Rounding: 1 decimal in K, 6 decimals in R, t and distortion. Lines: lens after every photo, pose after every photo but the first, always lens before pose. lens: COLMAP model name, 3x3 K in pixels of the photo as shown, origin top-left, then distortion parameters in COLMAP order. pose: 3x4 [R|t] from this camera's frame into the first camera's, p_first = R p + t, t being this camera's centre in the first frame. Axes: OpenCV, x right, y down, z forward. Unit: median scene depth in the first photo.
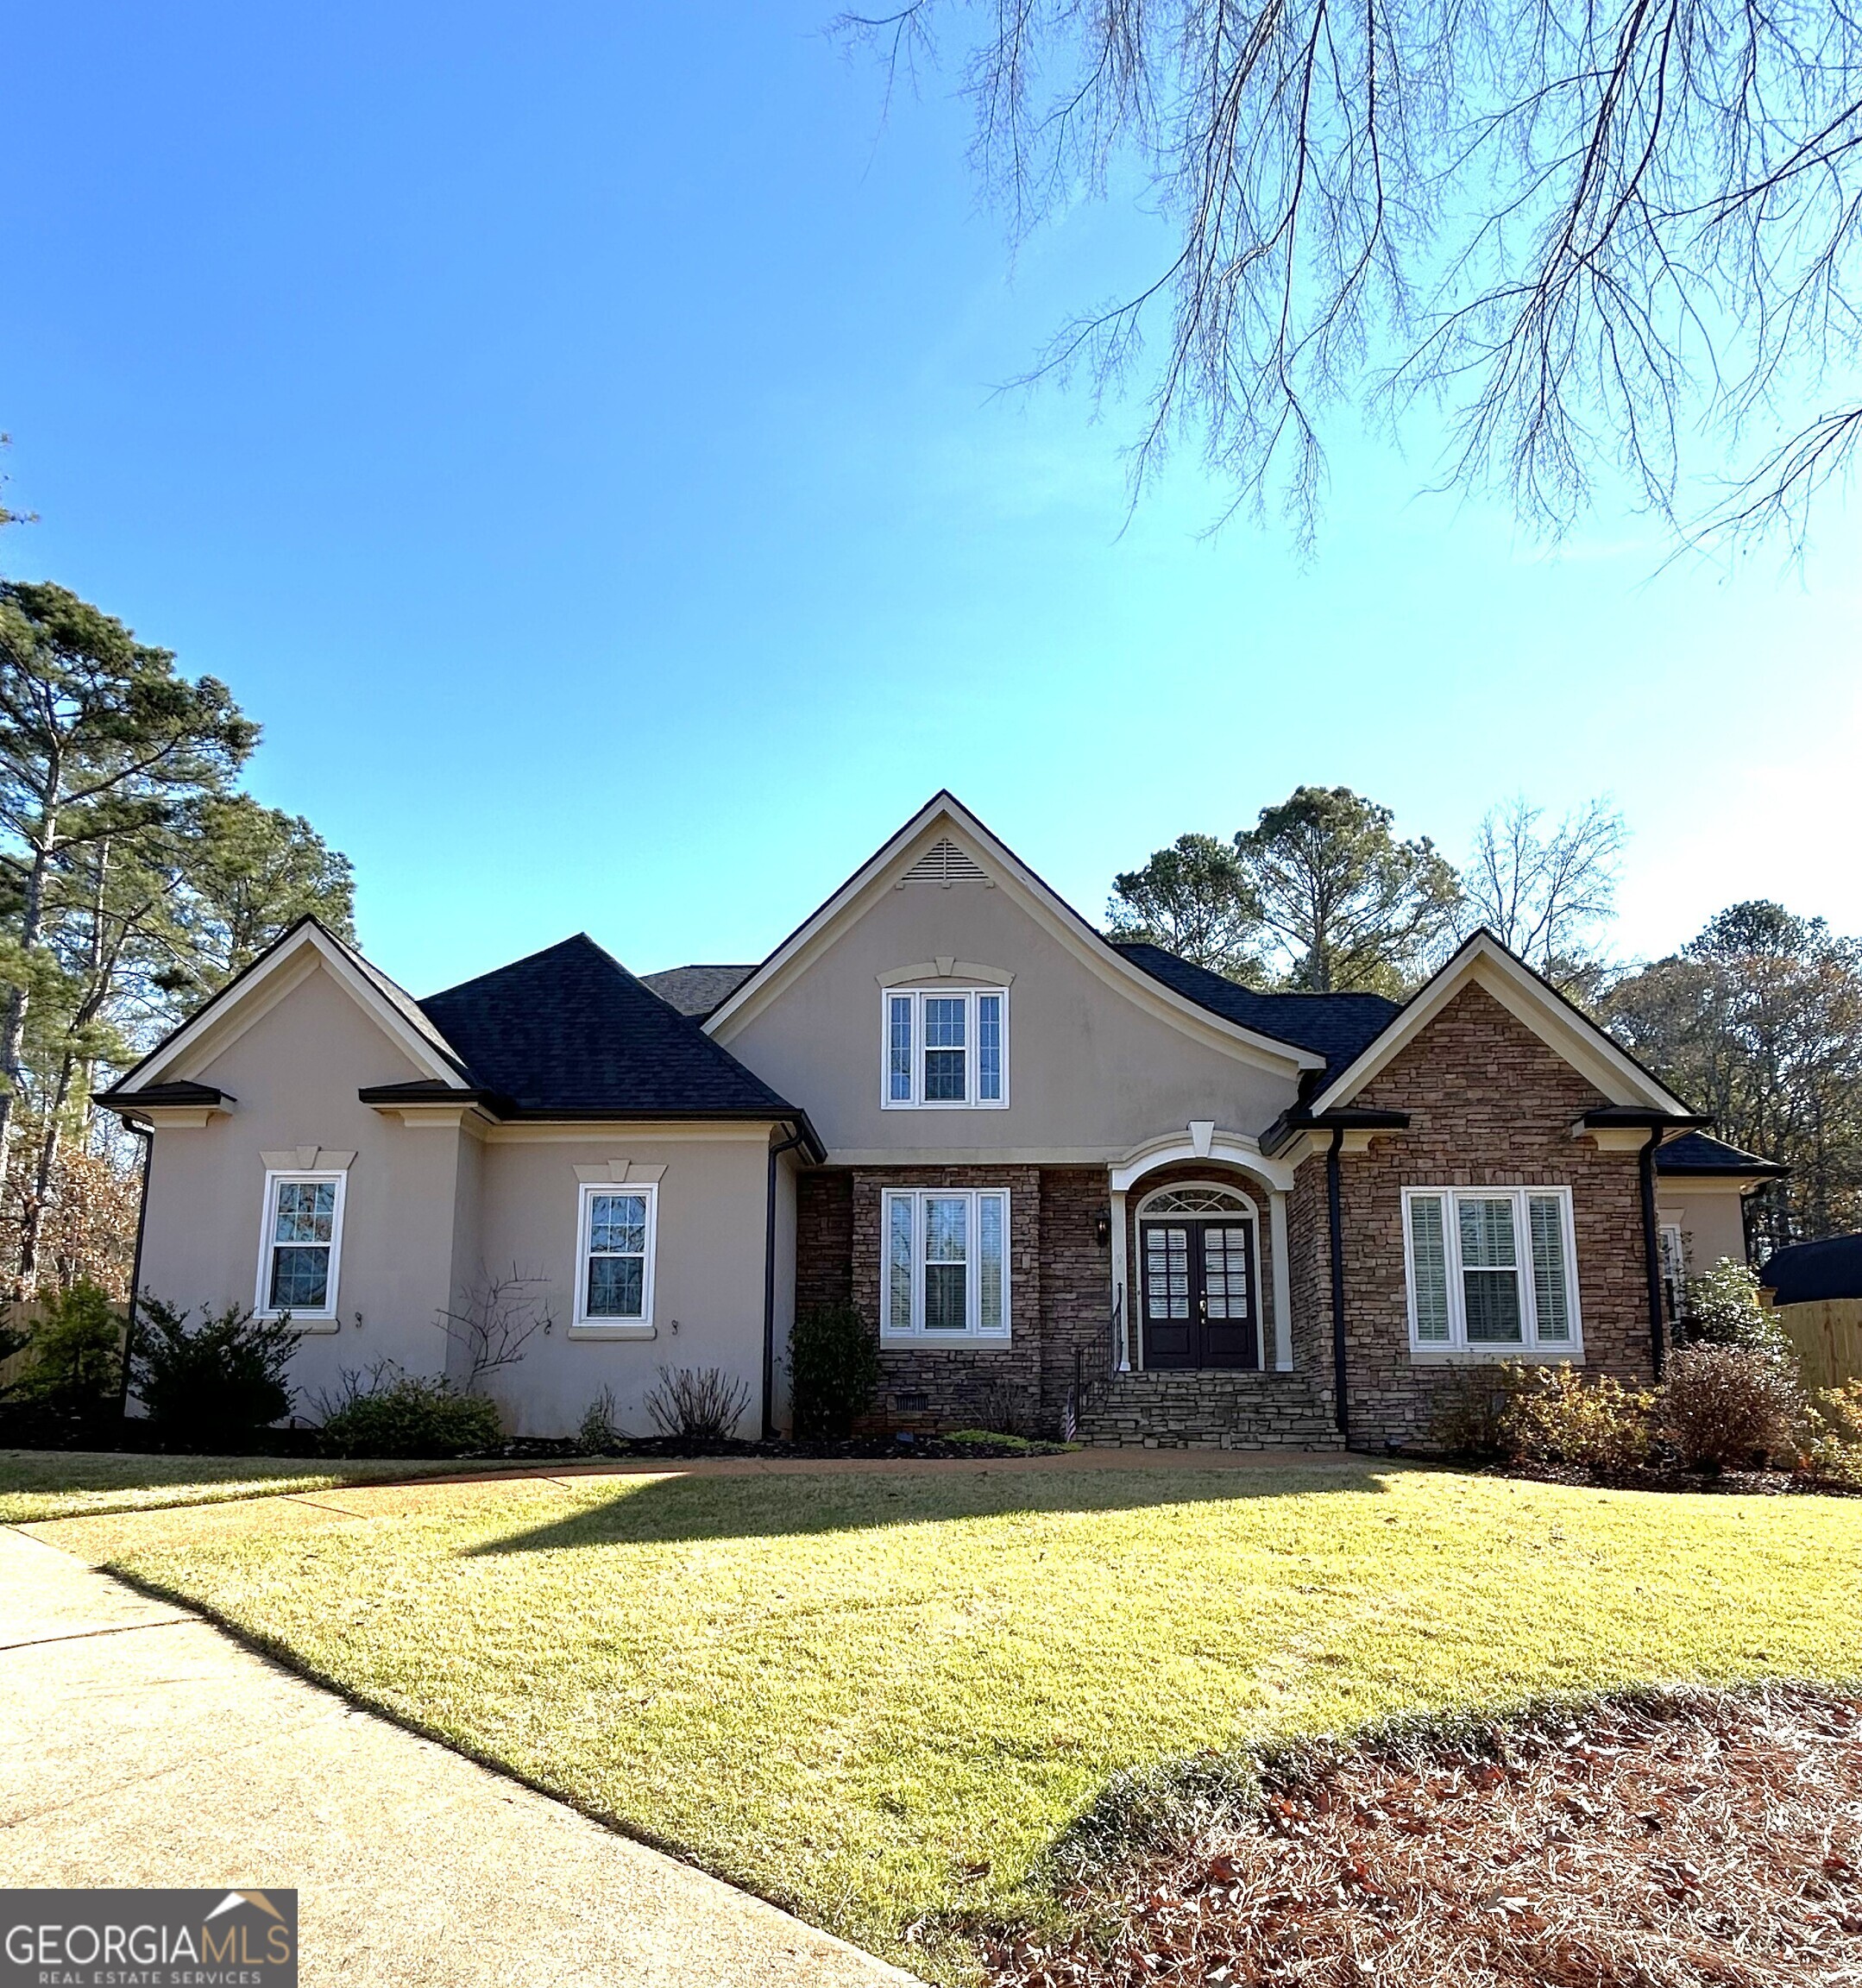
lens RADIAL K [[1289.8, 0, 935.2], [0, 1289.8, 1242.7], [0, 0, 1]] dist [-0.003730, -0.001205]
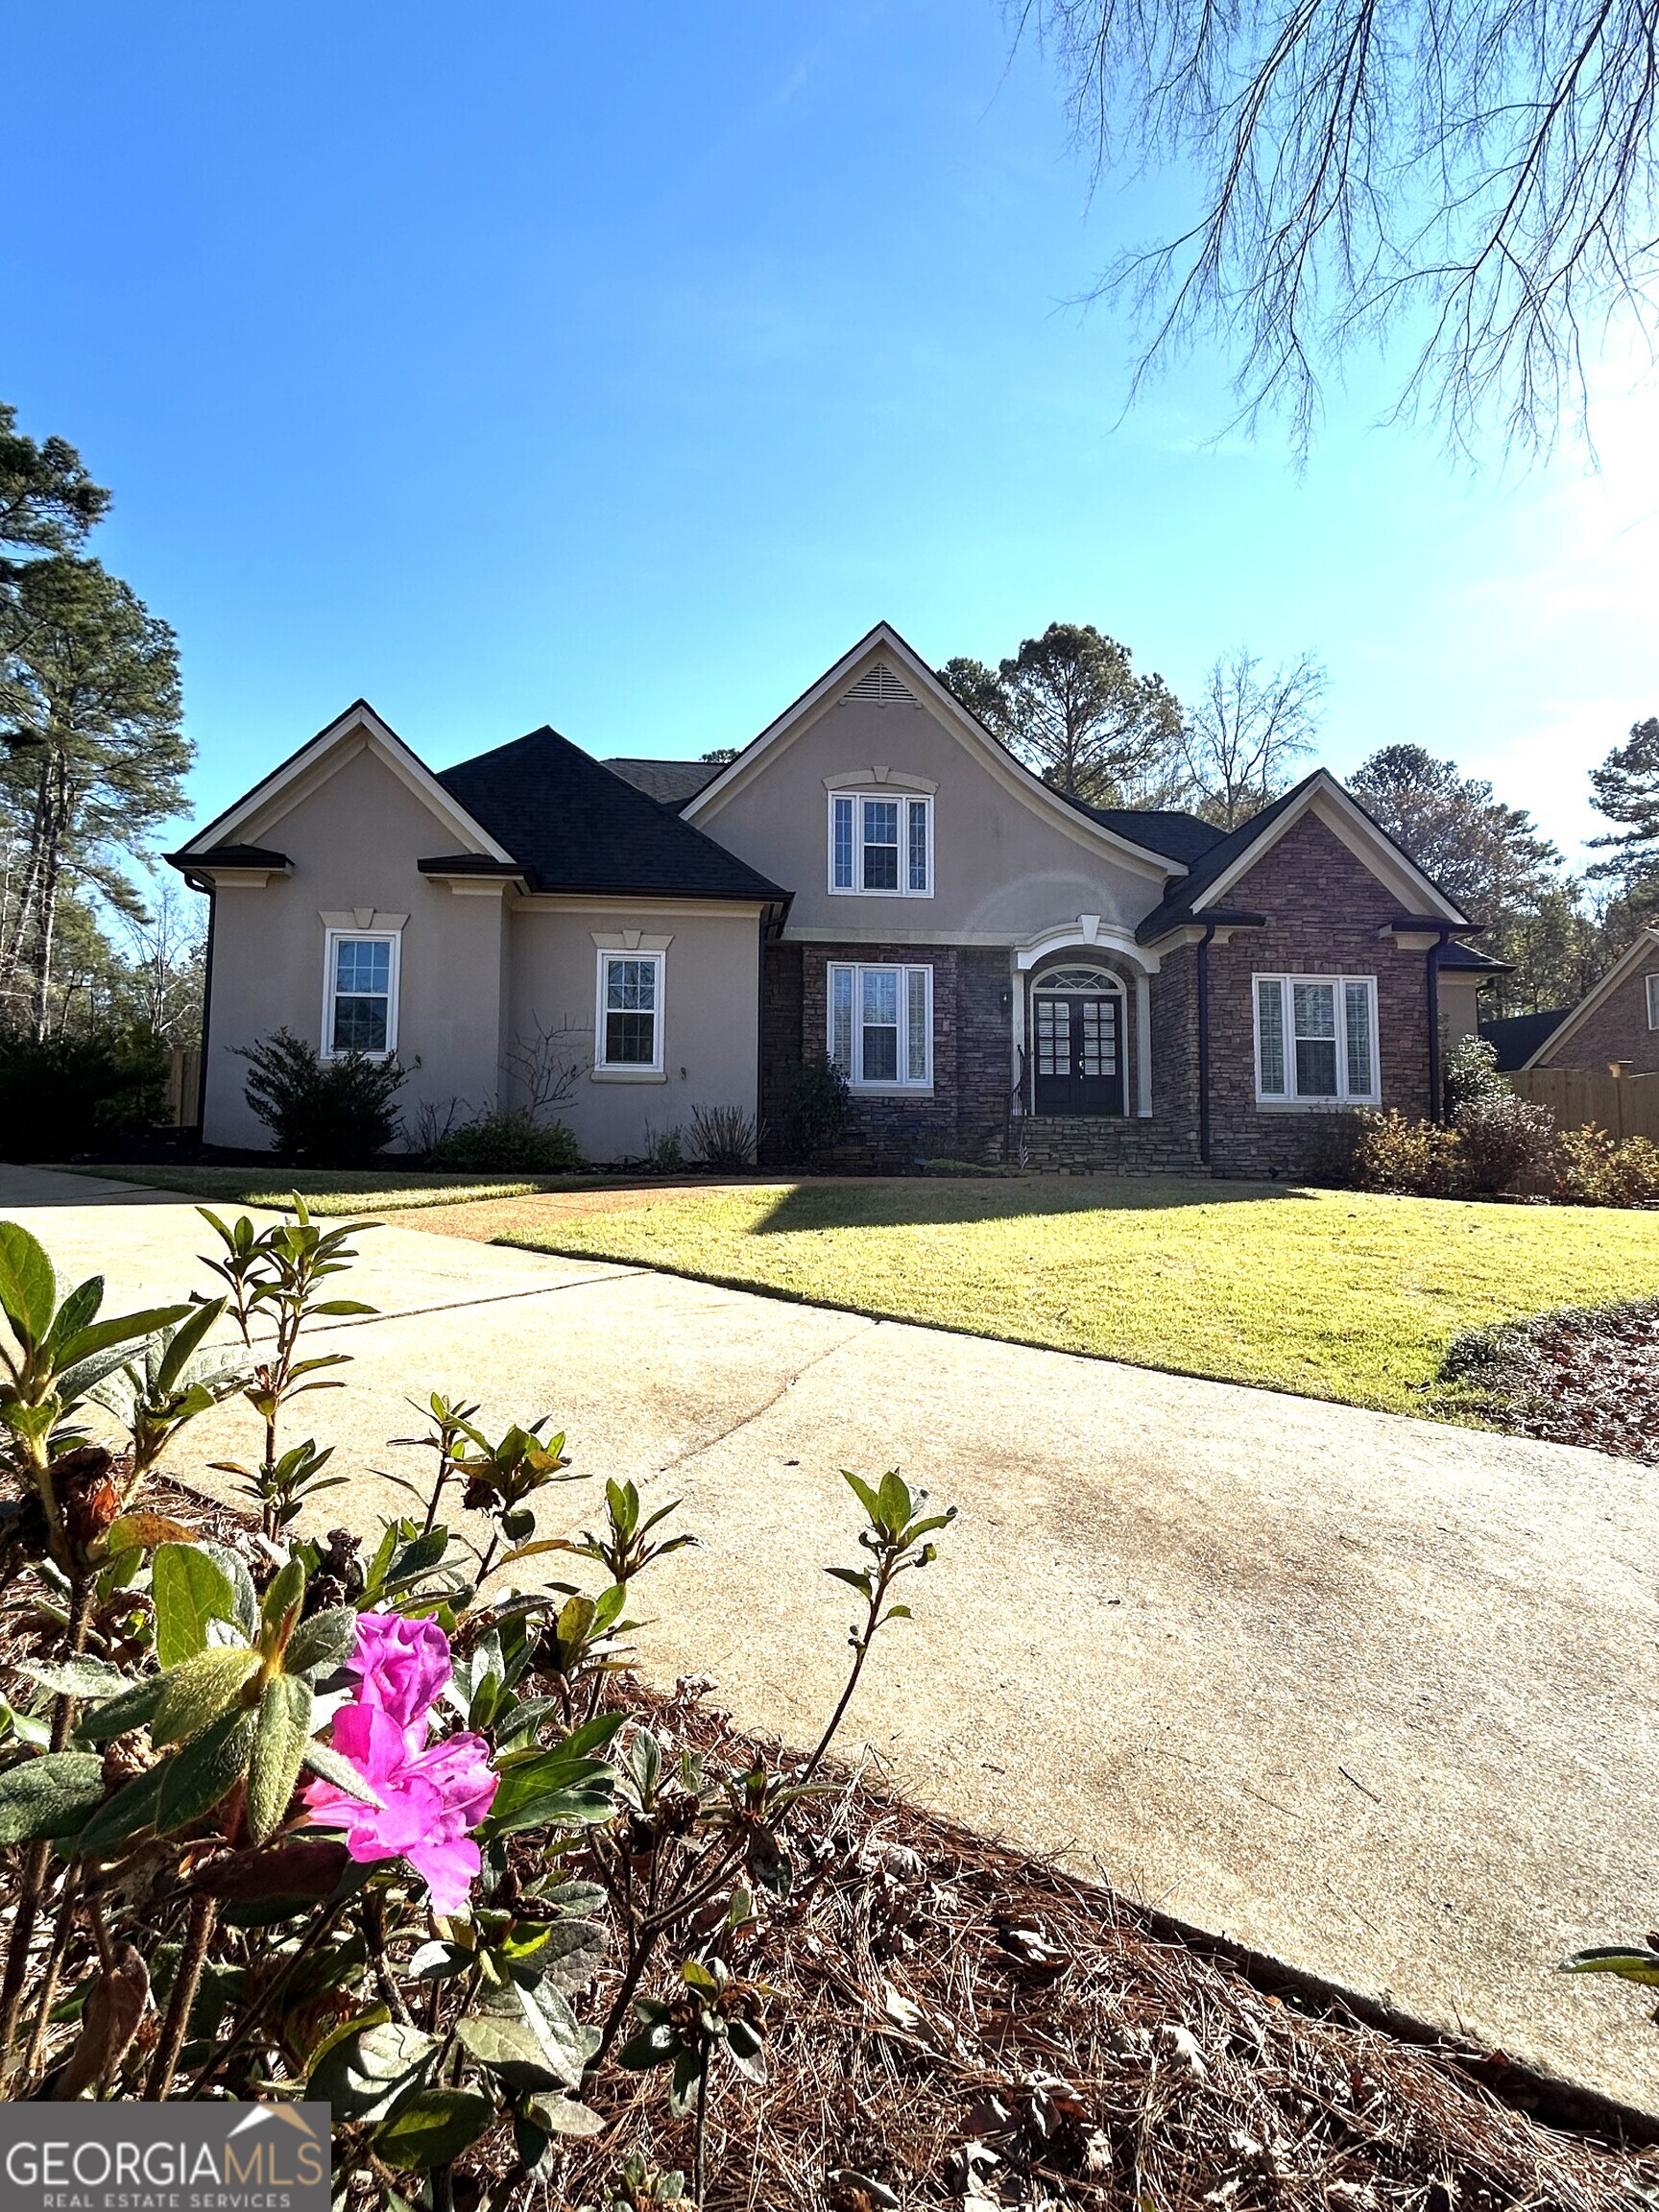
lens RADIAL K [[1146.0, 0, 829.5], [0, 1146.0, 1106.0], [0, 0, 1]] dist [-0.001110, -0.000257]
pose [[0.990041, 0.013160, 0.140161, -0.189236], [-0.024198, 0.996711, 0.077341, 0.009196], [-0.138682, -0.079962, 0.987103, -0.059063]]
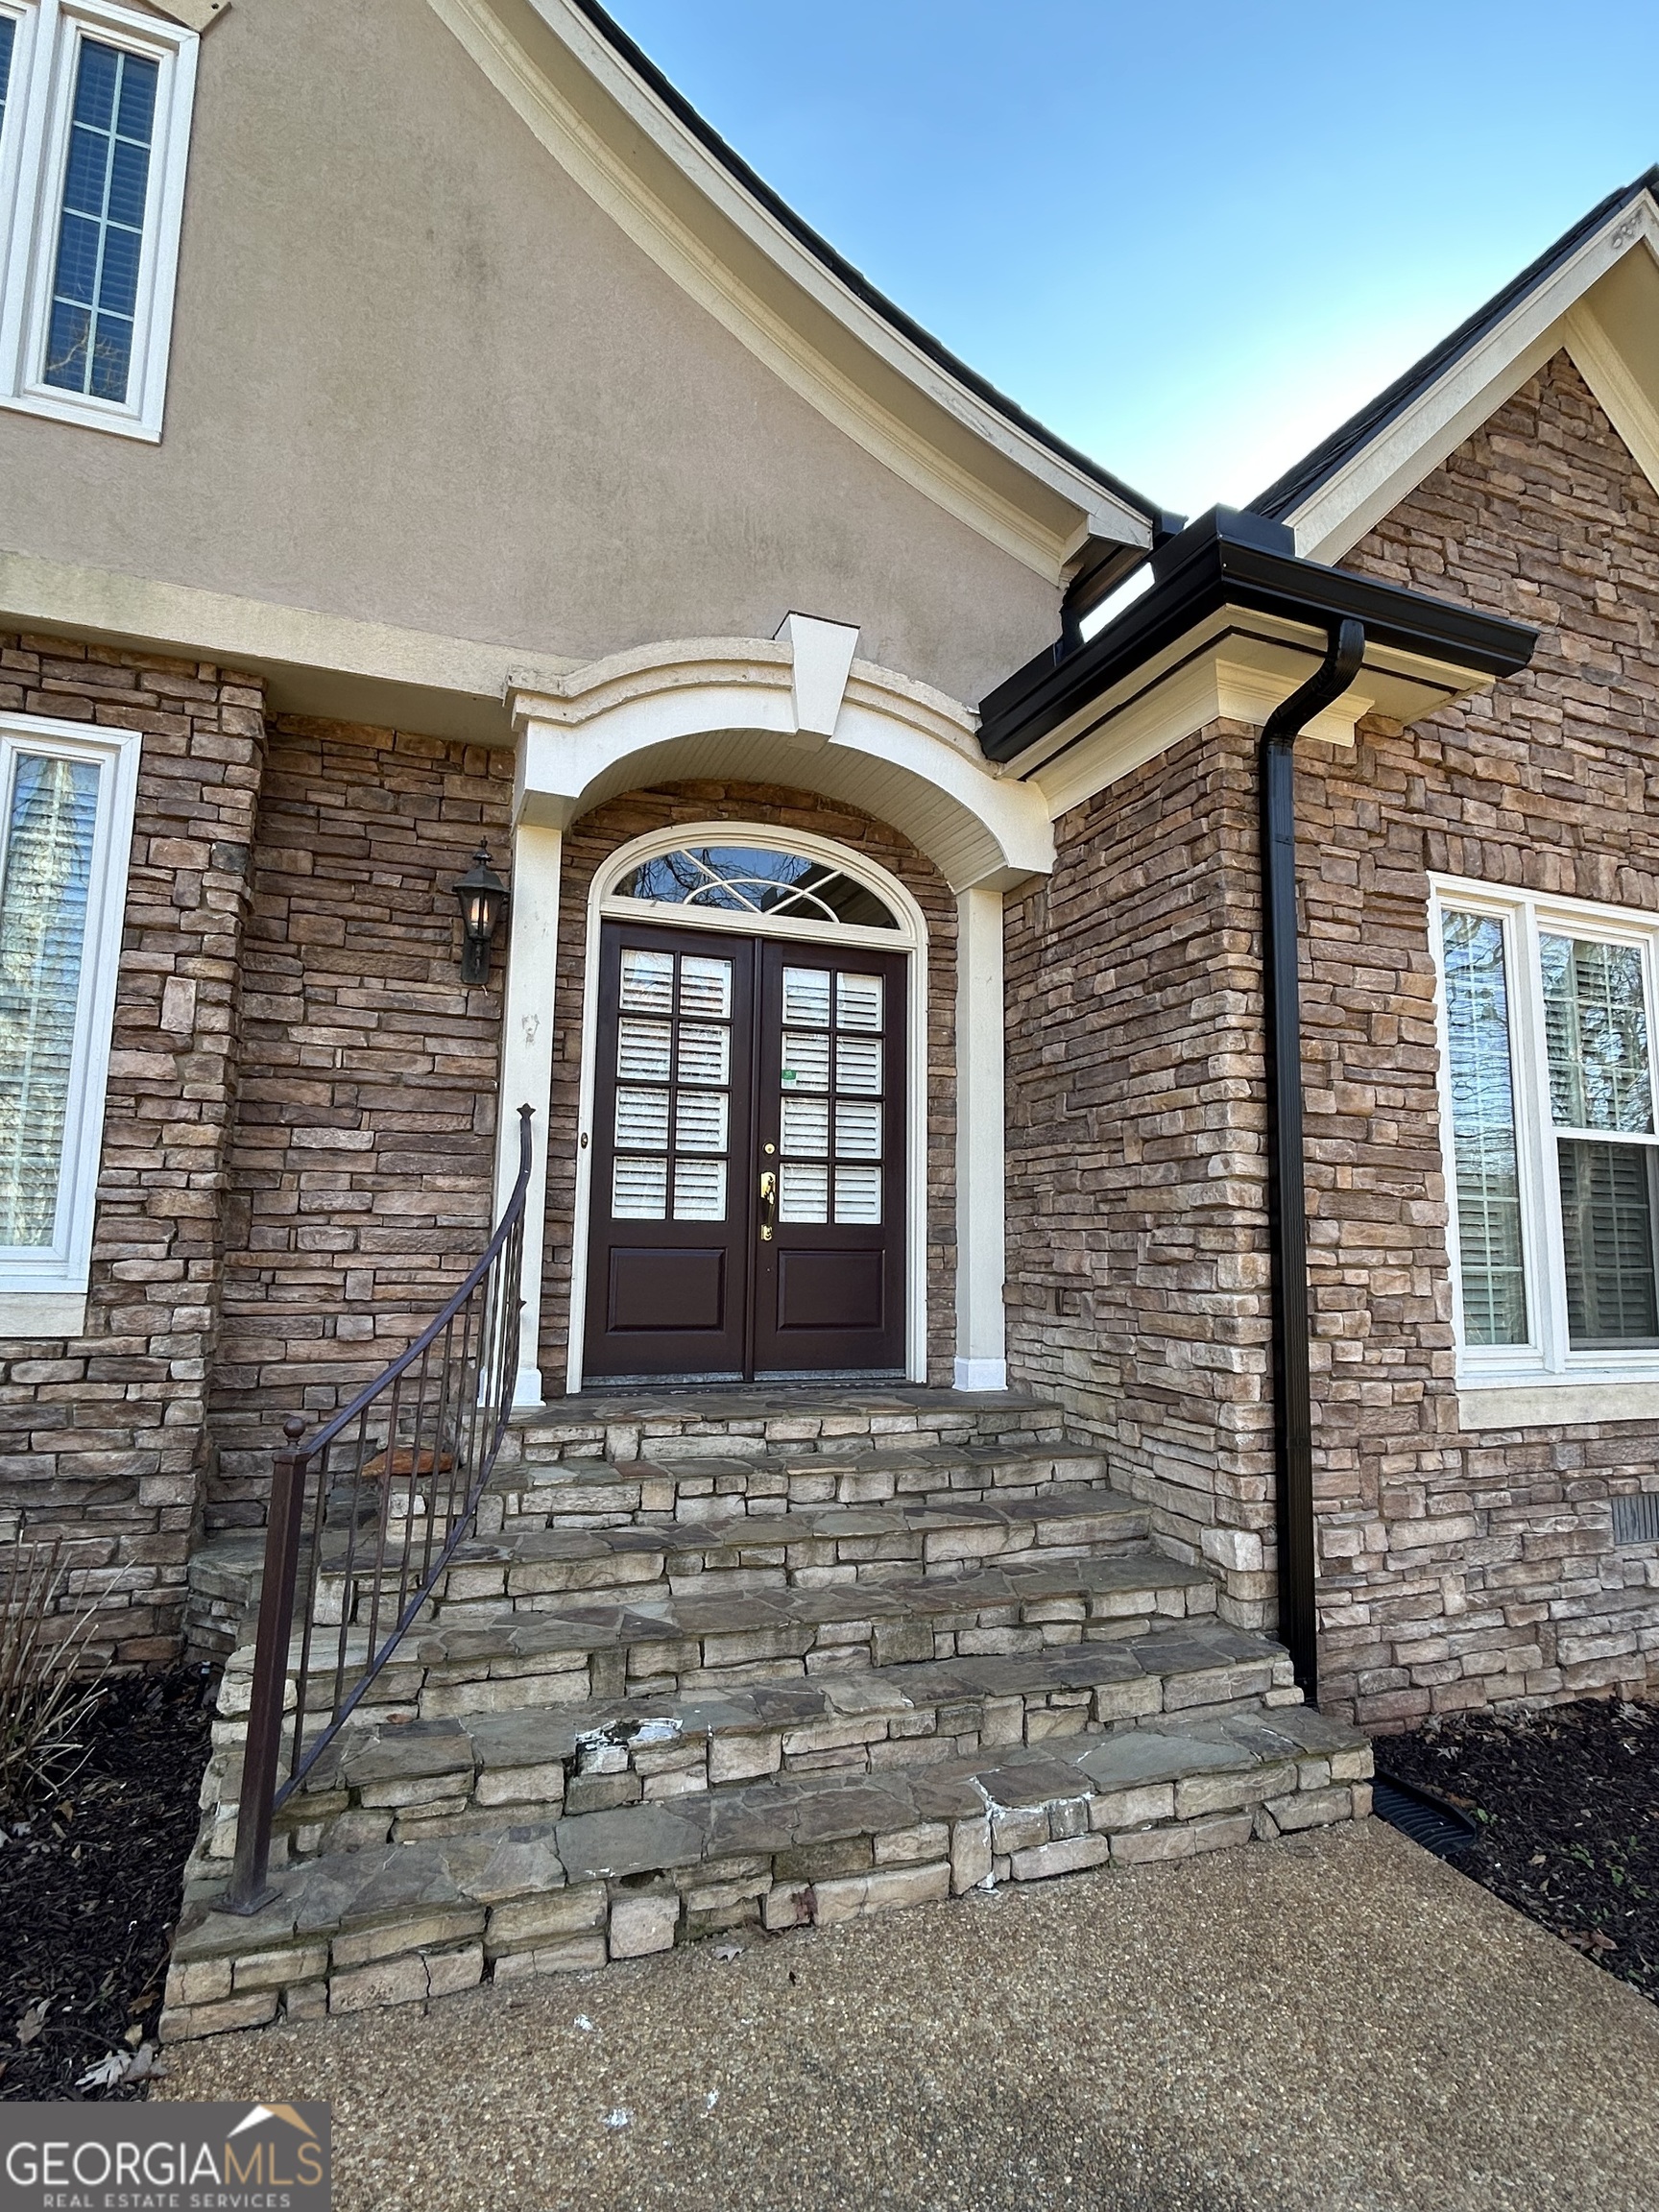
lens RADIAL K [[1146.0, 0, 829.5], [0, 1146.0, 1106.0], [0, 0, 1]] dist [-0.001110, -0.000257]
pose [[0.912603, 0.061648, 0.404173, 0.099381], [-0.079051, 0.996518, 0.026495, 0.018402], [-0.401133, -0.056130, 0.914299, 0.726037]]
